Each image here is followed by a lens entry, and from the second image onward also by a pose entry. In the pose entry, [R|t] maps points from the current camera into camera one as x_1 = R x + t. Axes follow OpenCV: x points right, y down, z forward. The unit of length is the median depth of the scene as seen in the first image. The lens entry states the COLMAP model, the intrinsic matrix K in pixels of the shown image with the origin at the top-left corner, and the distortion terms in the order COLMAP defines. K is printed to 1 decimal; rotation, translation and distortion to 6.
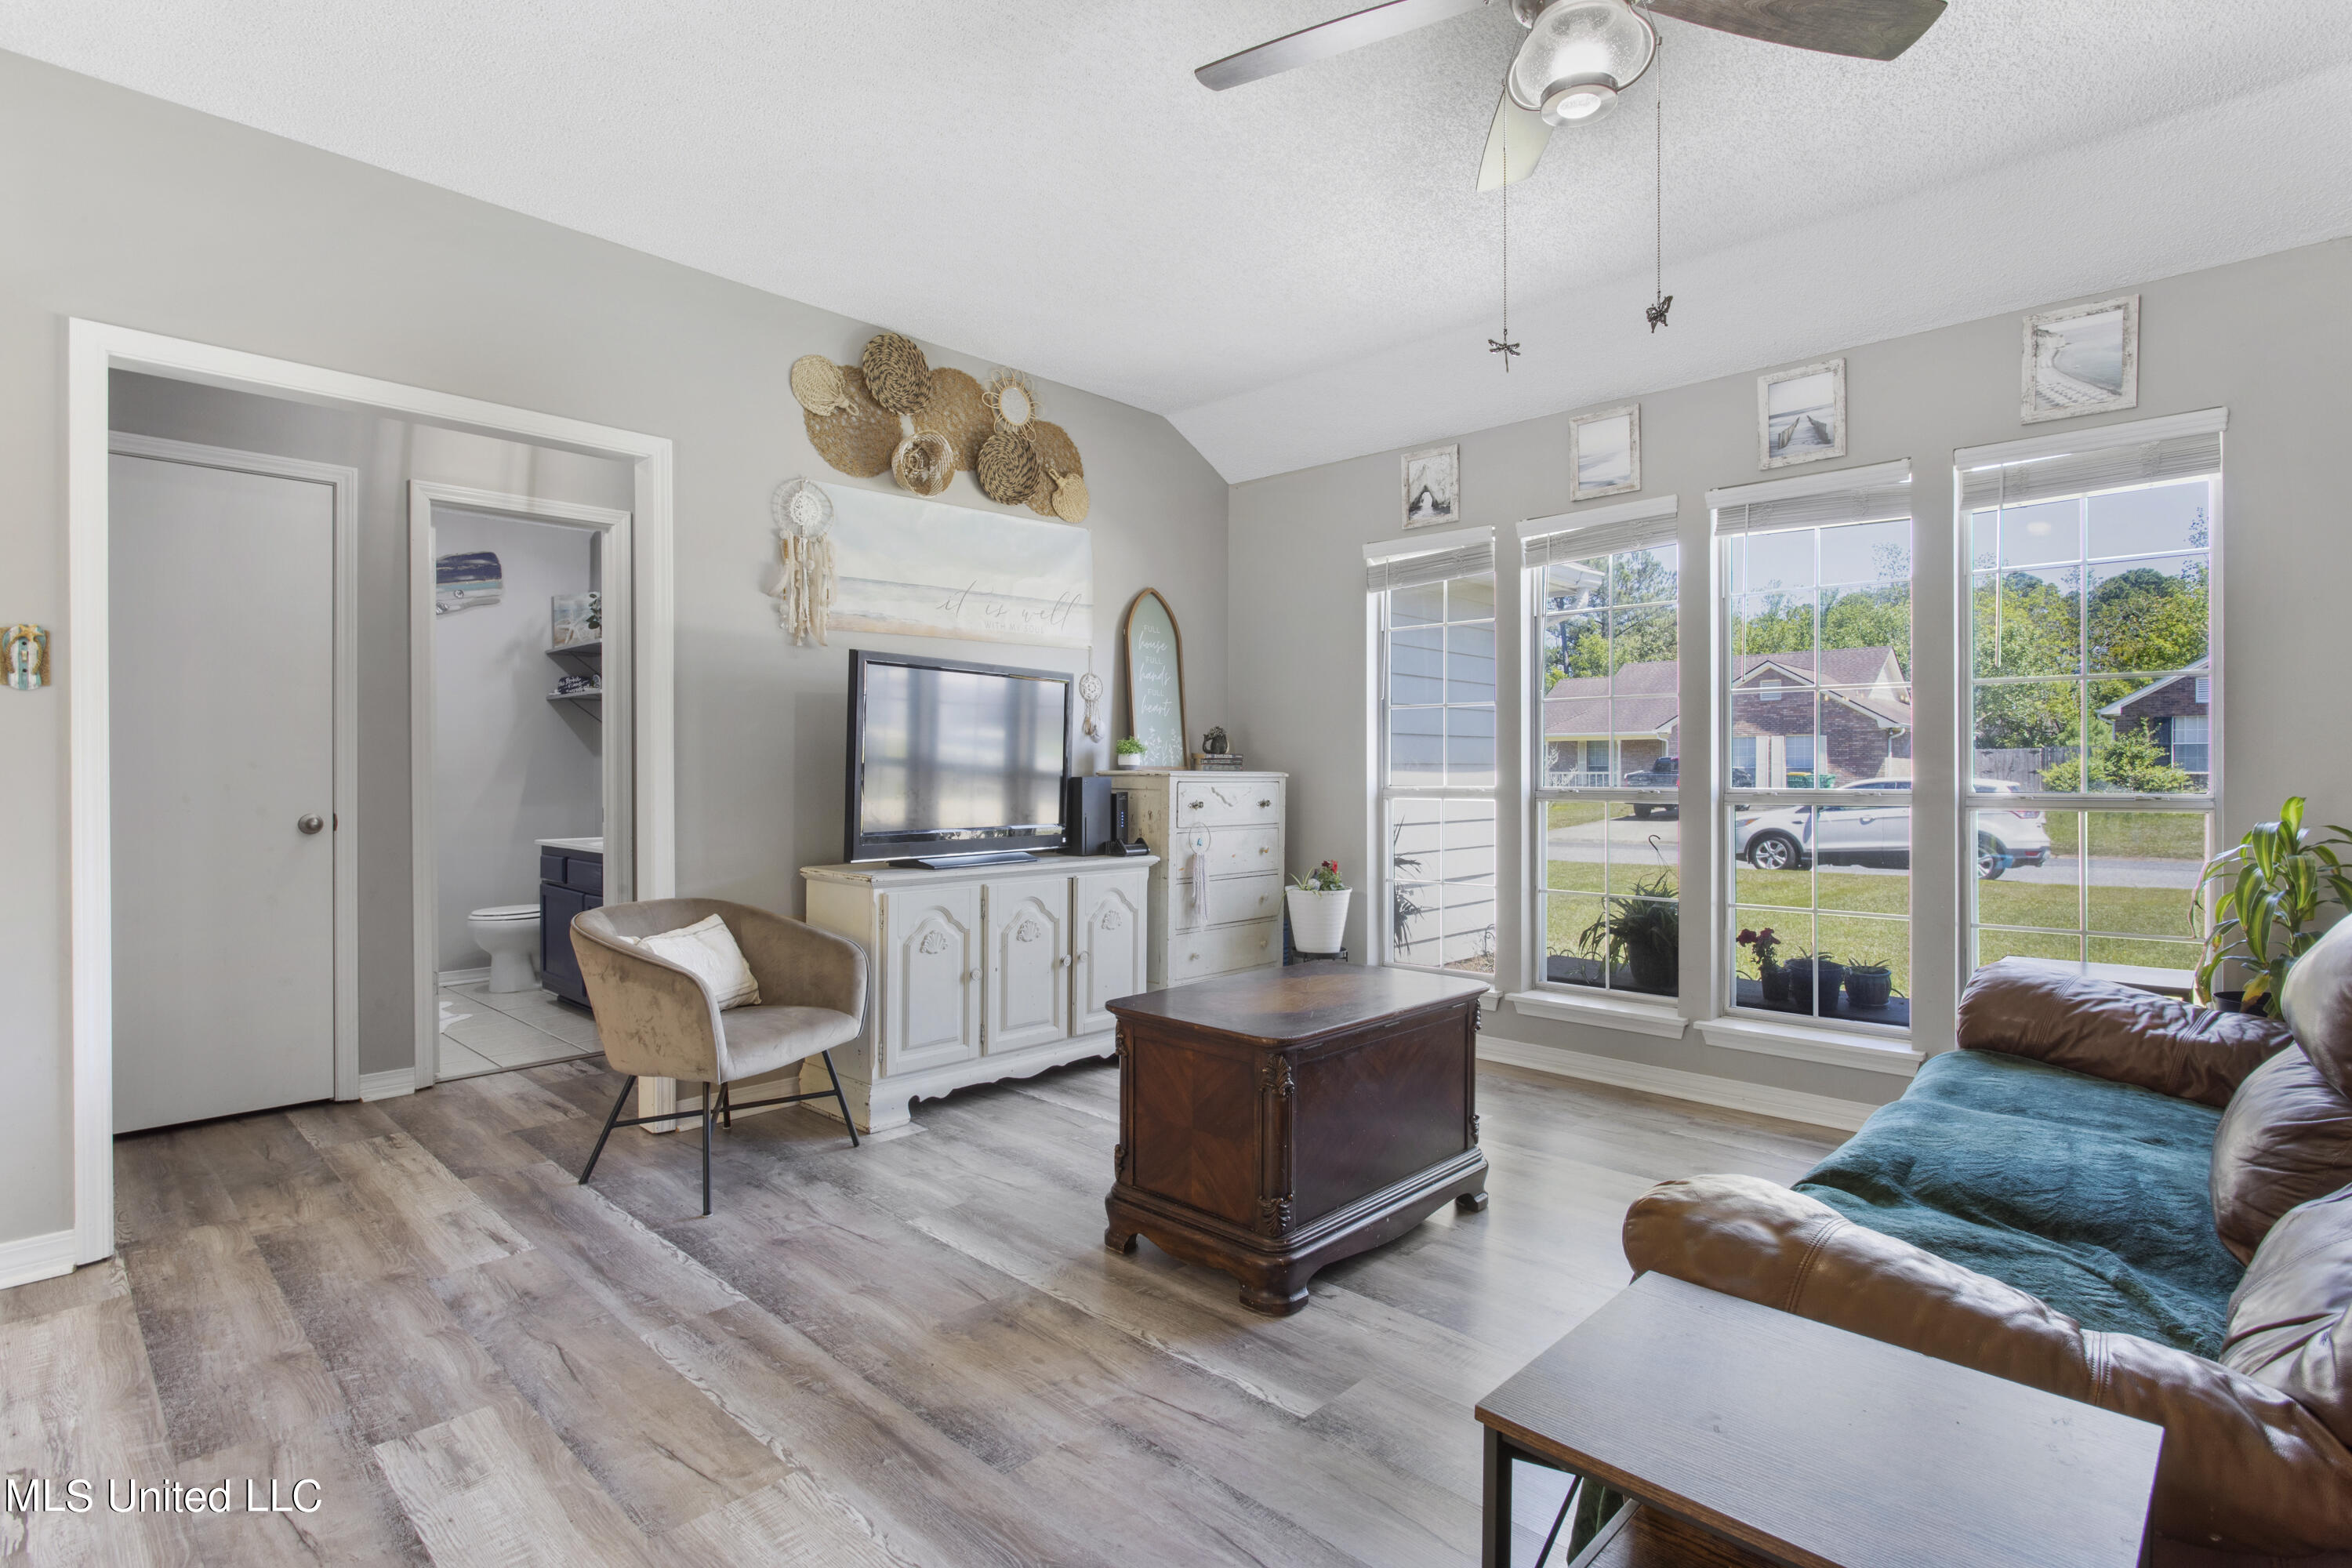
lens RADIAL K [[1145.6, 0, 1187.1], [0, 1145.6, 767.3], [0, 0, 1]] dist [-0.004719, 0.000085]
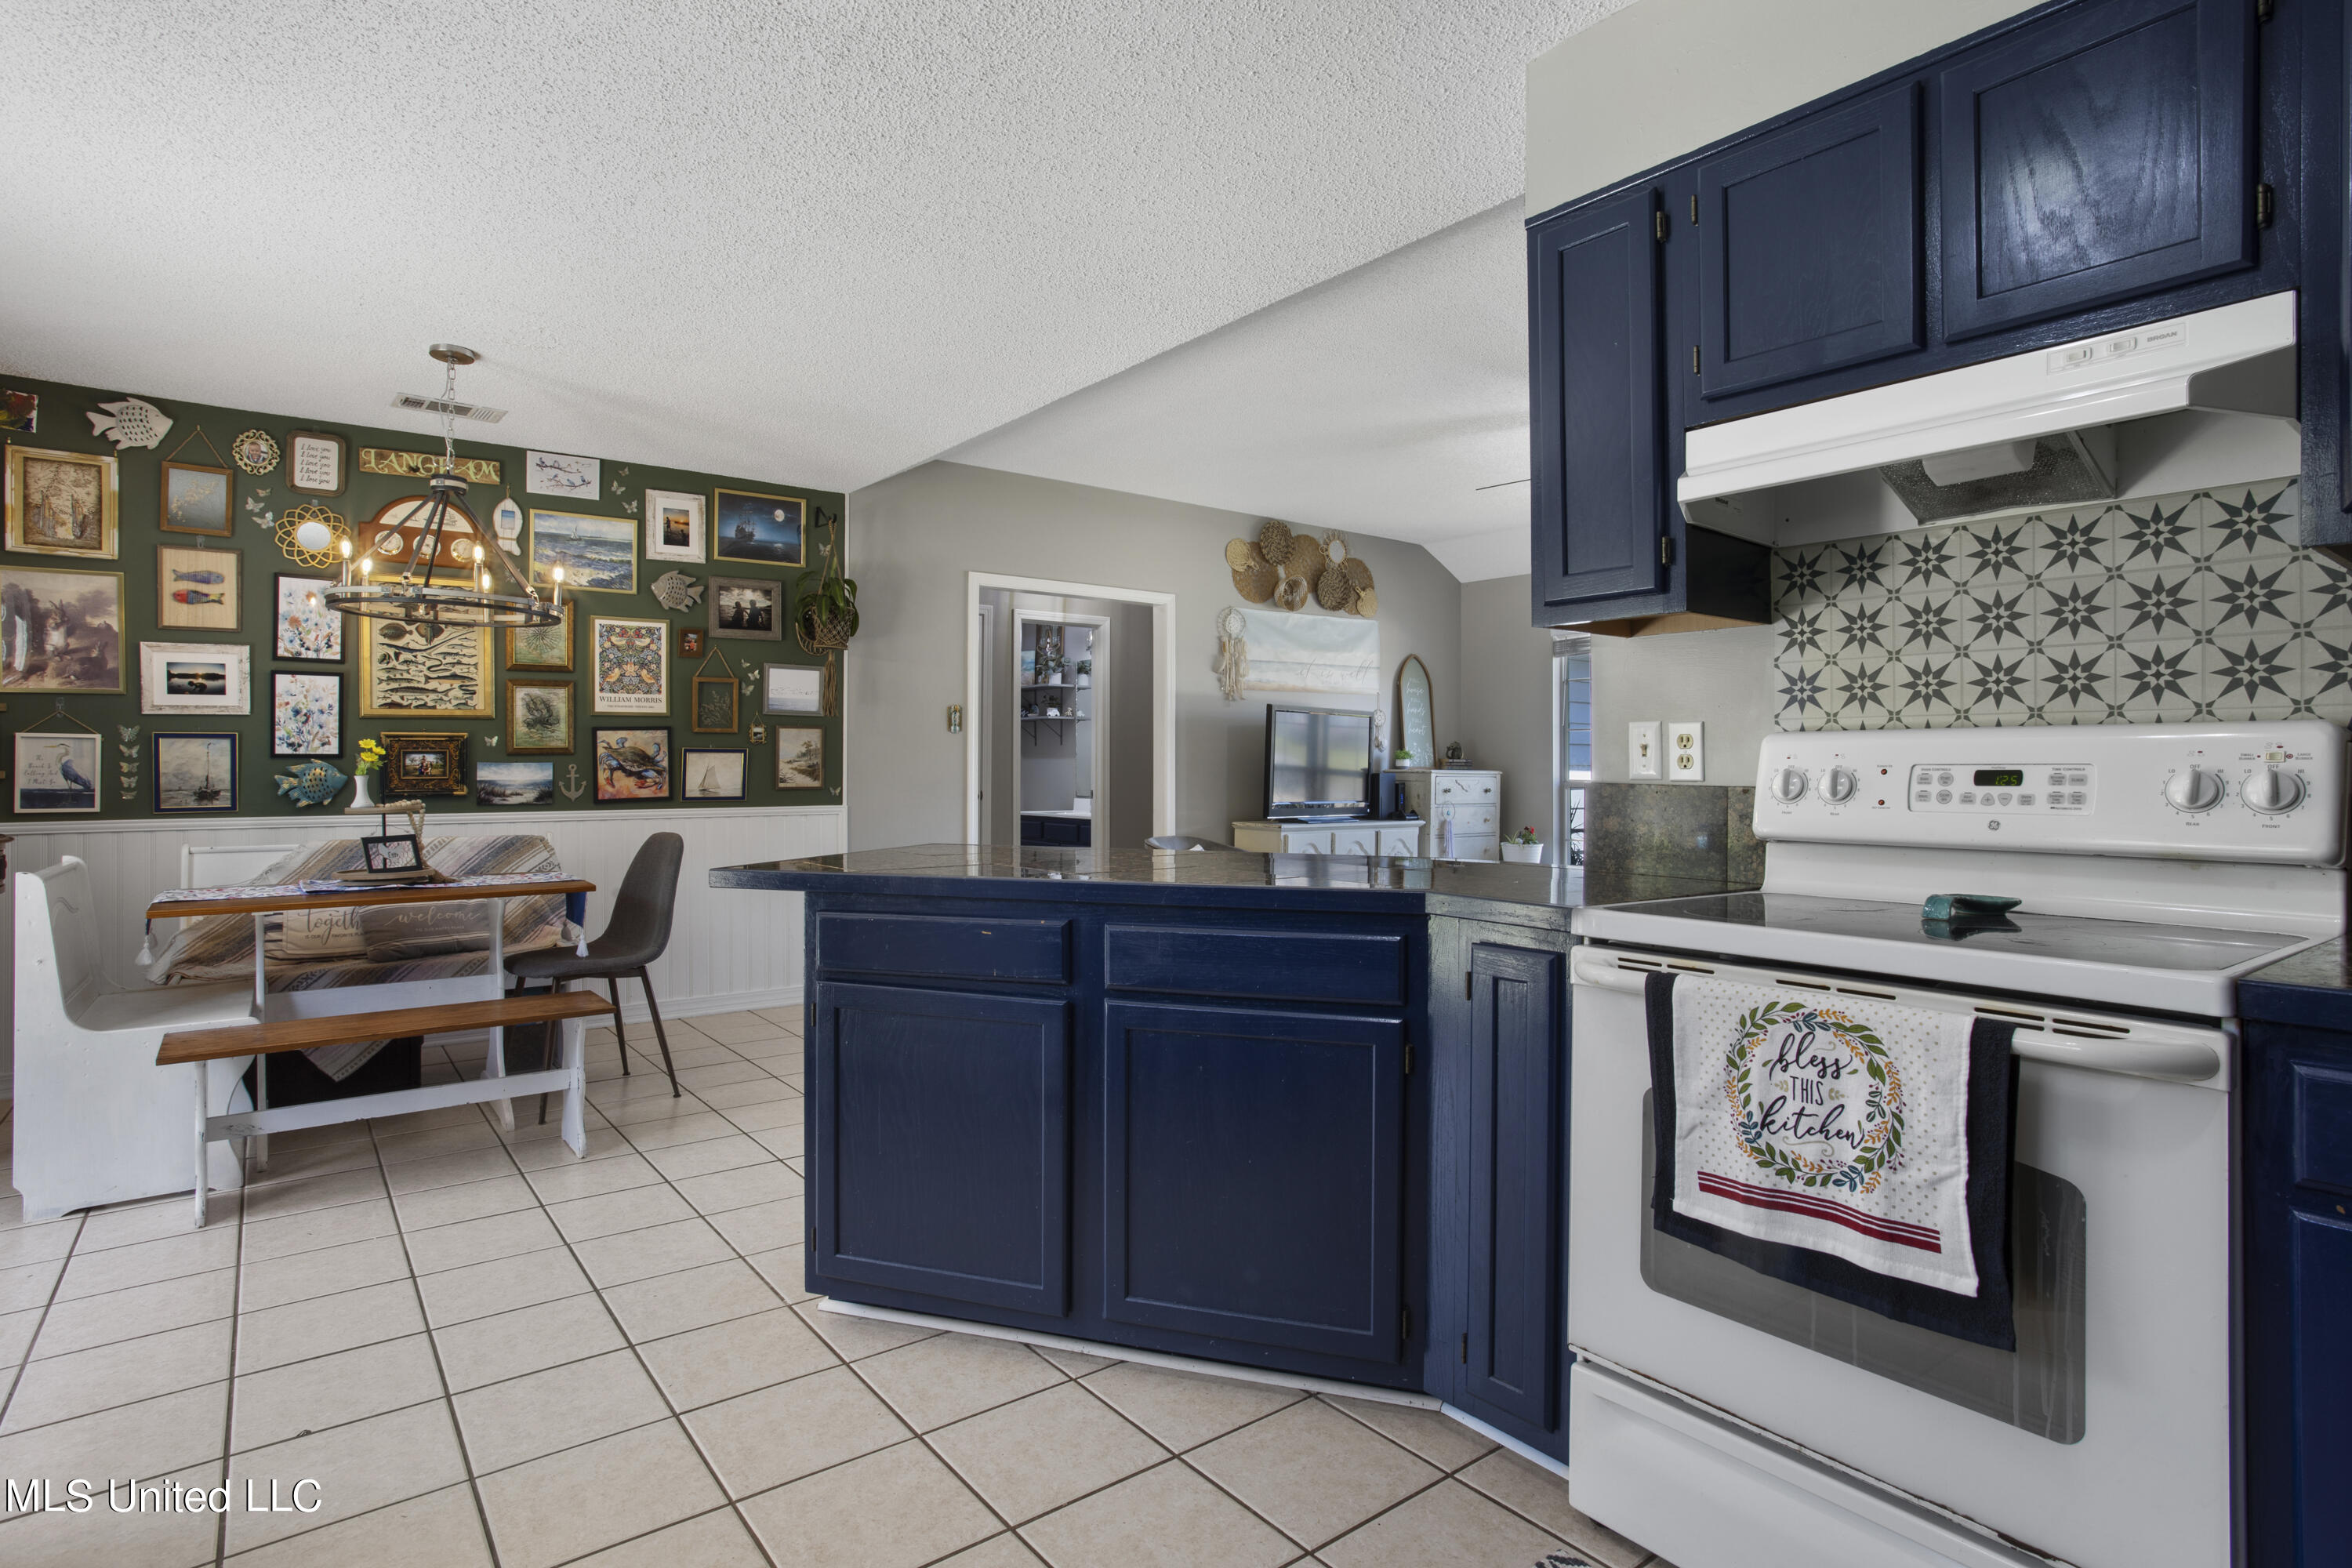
lens RADIAL K [[1145.6, 0, 1255.9], [0, 1145.6, 745.4], [0, 0, 1]] dist [-0.004719, 0.000085]
pose [[0.993759, 0.000247, -0.111552, -0.086358], [-0.002366, 0.999819, -0.018861, -0.000060], [0.111527, 0.019007, 0.993580, -0.719407]]
